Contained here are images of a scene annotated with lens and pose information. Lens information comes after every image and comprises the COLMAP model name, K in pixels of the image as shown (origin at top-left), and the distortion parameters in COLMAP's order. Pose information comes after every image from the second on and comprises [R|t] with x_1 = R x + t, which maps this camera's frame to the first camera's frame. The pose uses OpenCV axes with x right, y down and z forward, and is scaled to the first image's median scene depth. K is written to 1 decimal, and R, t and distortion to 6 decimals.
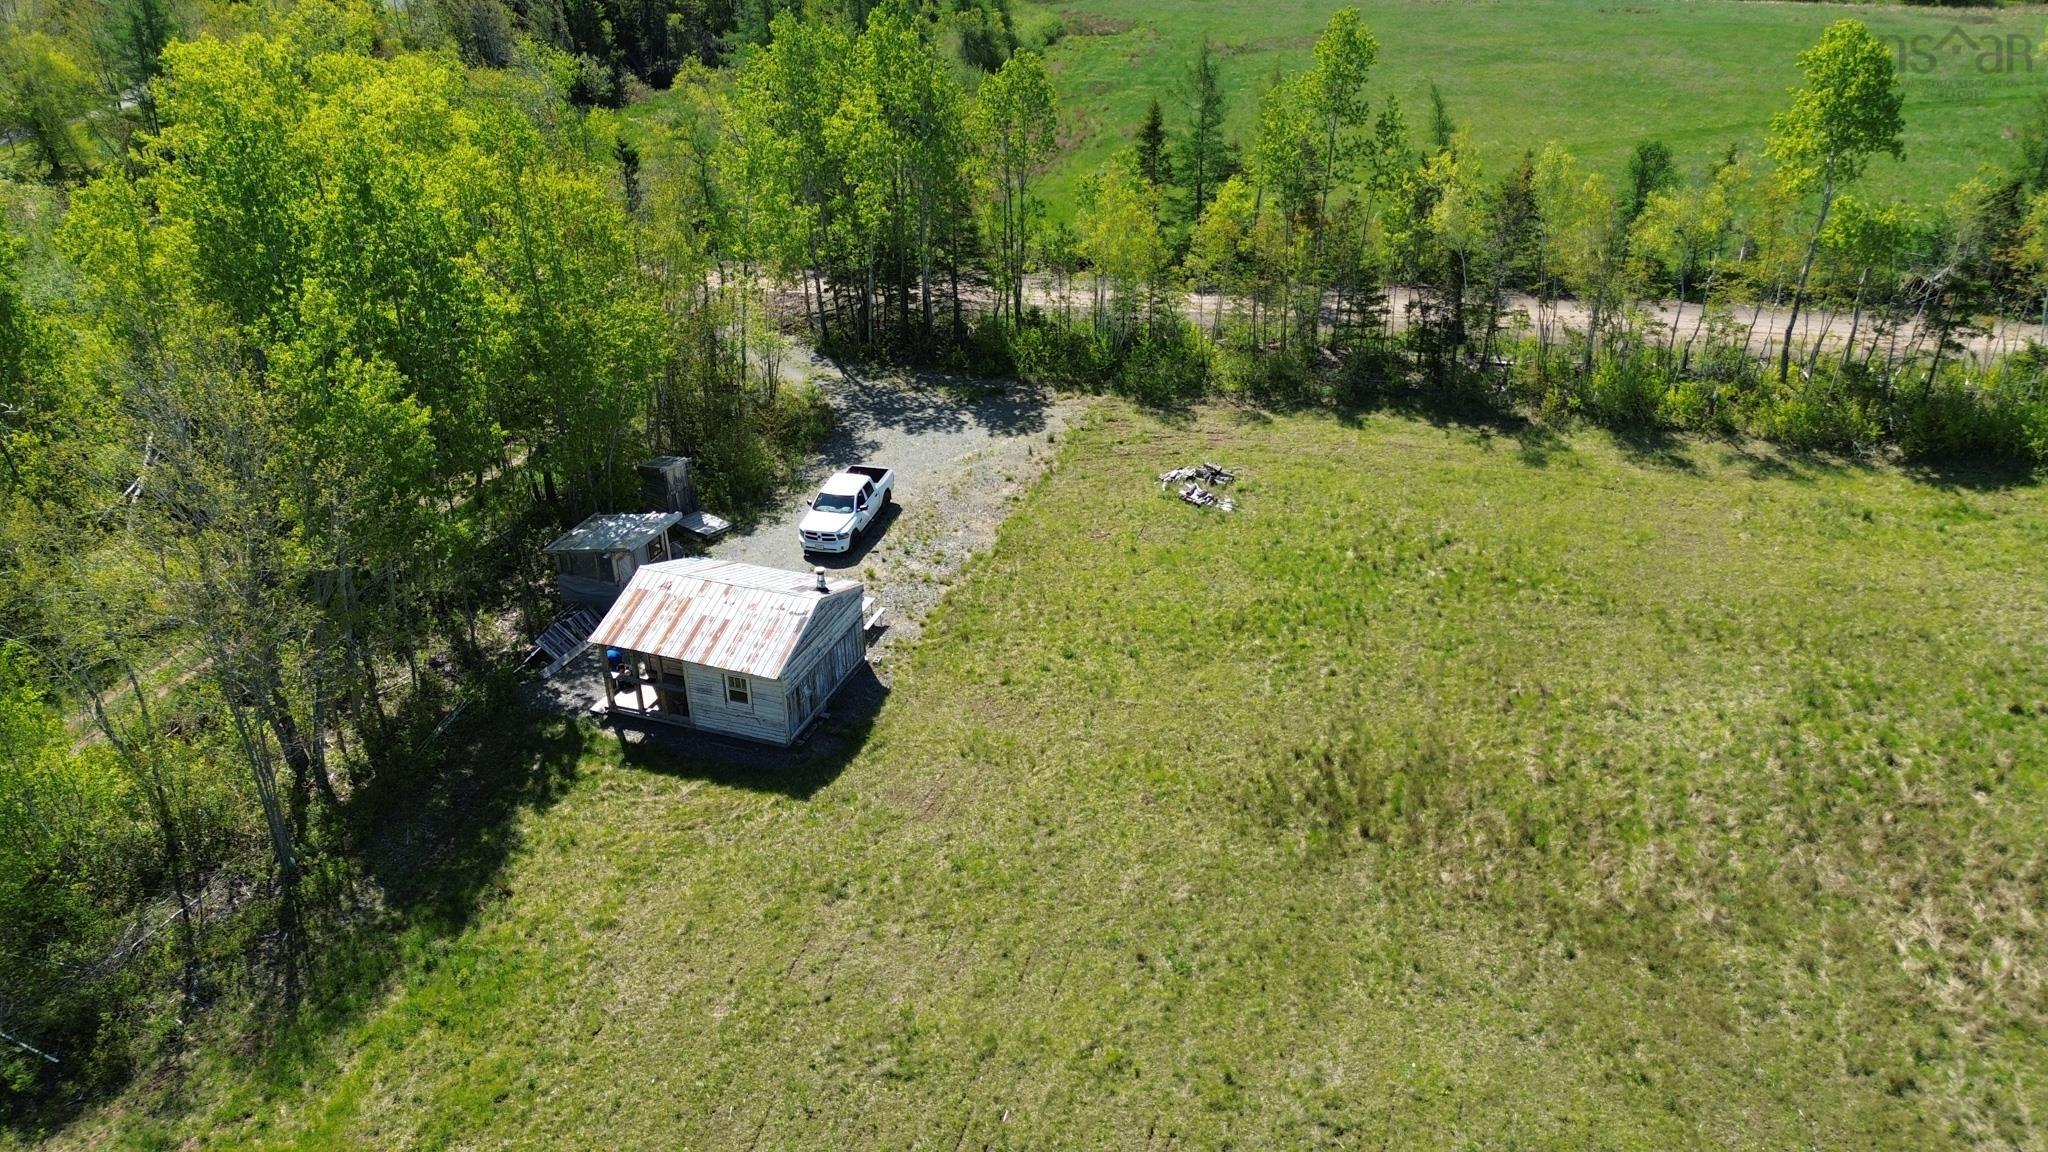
lens RADIAL K [[1455.7, 0, 1020.3], [0, 1455.7, 578.0], [0, 0, 1]] dist [0.066613, -0.039622]
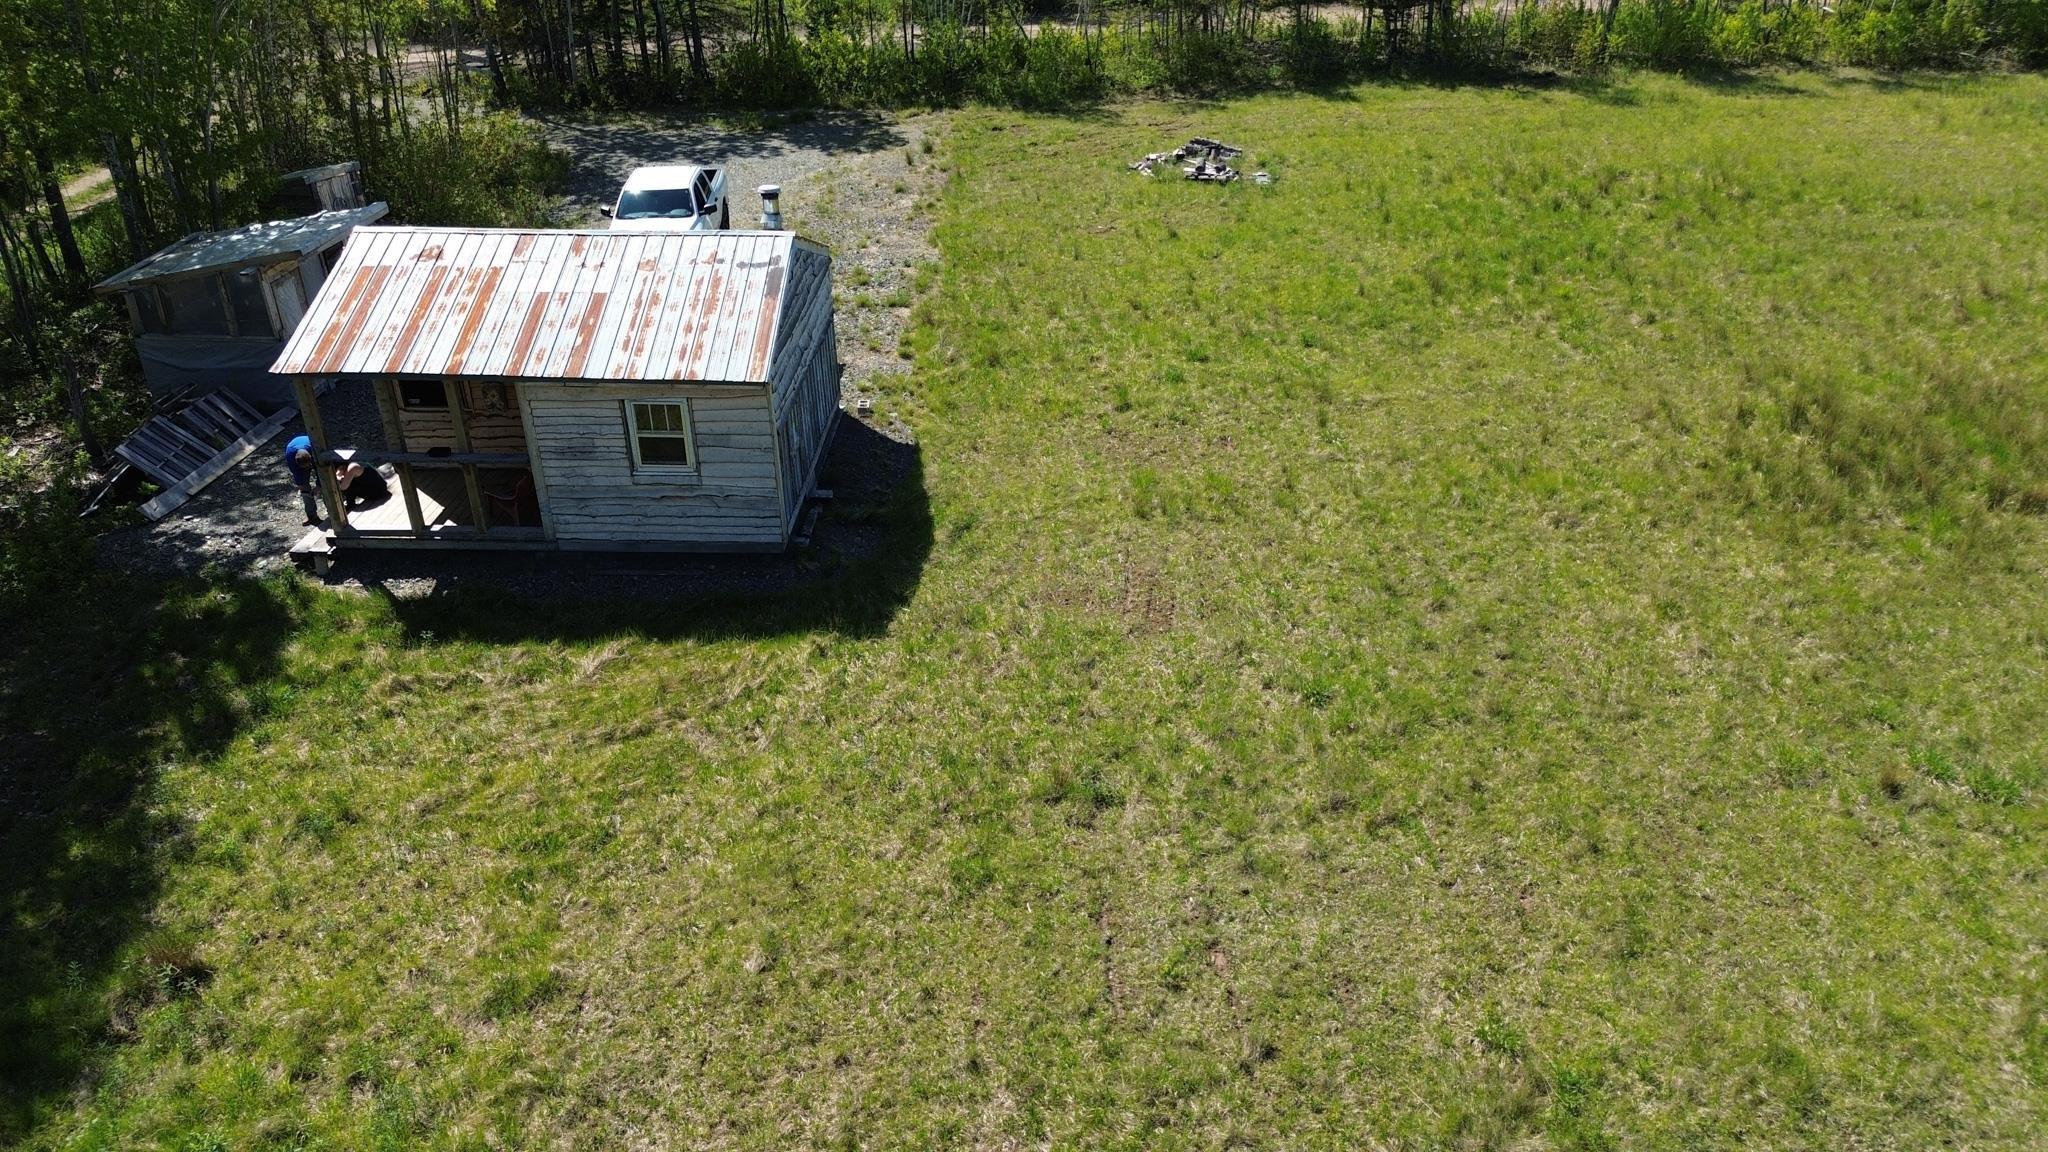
lens RADIAL K [[1455.7, 0, 1031.8], [0, 1455.7, 583.4], [0, 0, 1]] dist [0.066613, -0.039622]
pose [[0.950715, -0.145962, 0.273561, -0.153942], [0.142158, 0.989267, 0.033793, 0.088149], [-0.275557, 0.006761, 0.961261, 0.384055]]
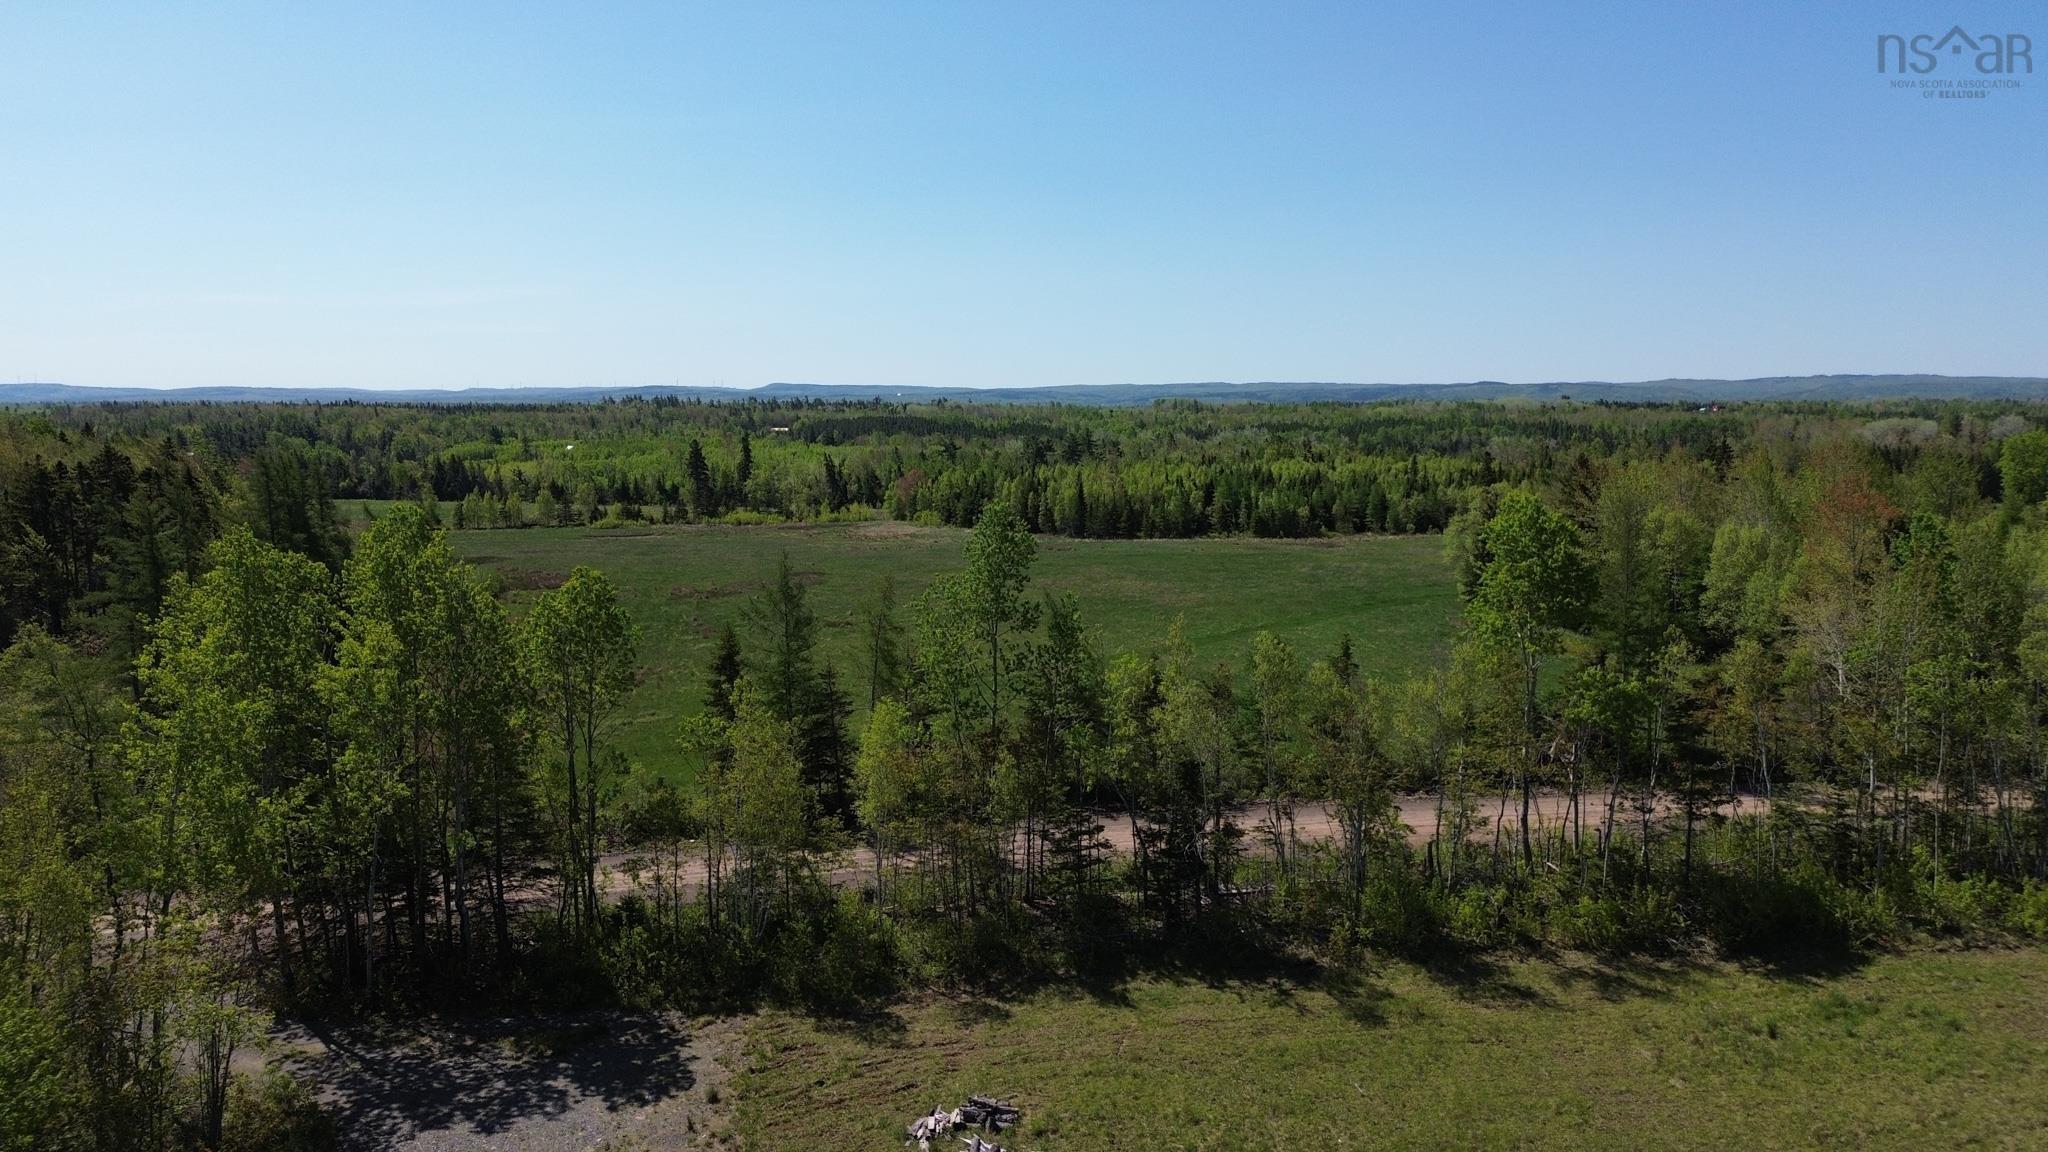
lens RADIAL K [[1455.7, 0, 1015.7], [0, 1455.7, 557.1], [0, 0, 1]] dist [0.066613, -0.039622]
pose [[0.918055, -0.041064, 0.394320, -0.113503], [0.184928, 0.924142, -0.334310, -0.079417], [-0.350679, 0.379836, 0.856007, 0.312342]]
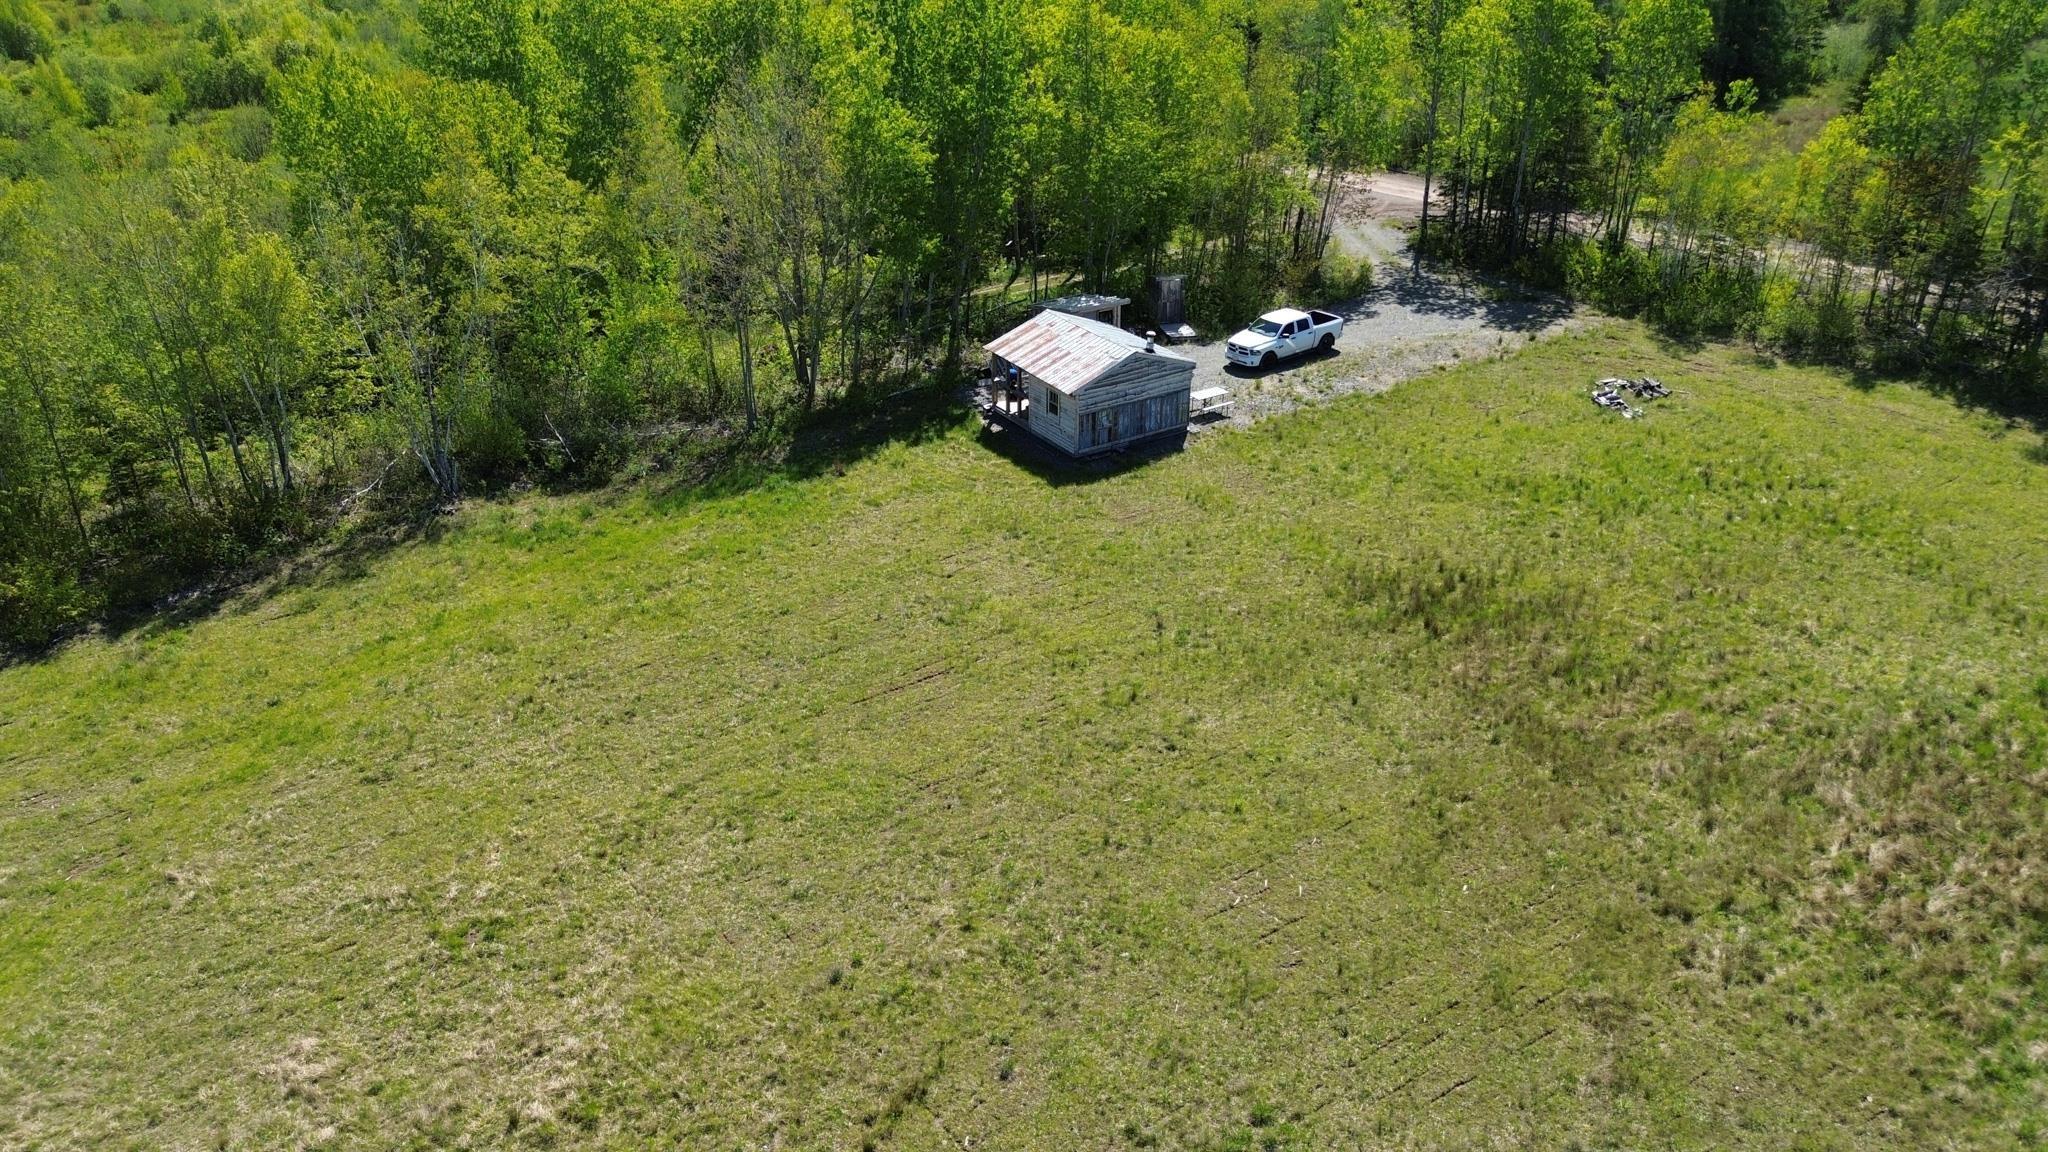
lens RADIAL K [[1455.7, 0, 1005.9], [0, 1455.7, 585.4], [0, 0, 1]] dist [0.066613, -0.039622]
pose [[0.783304, 0.292602, -0.548469, 0.377216], [-0.289688, 0.952454, 0.094401, 0.086854], [0.550014, 0.084941, 0.830825, -0.057157]]
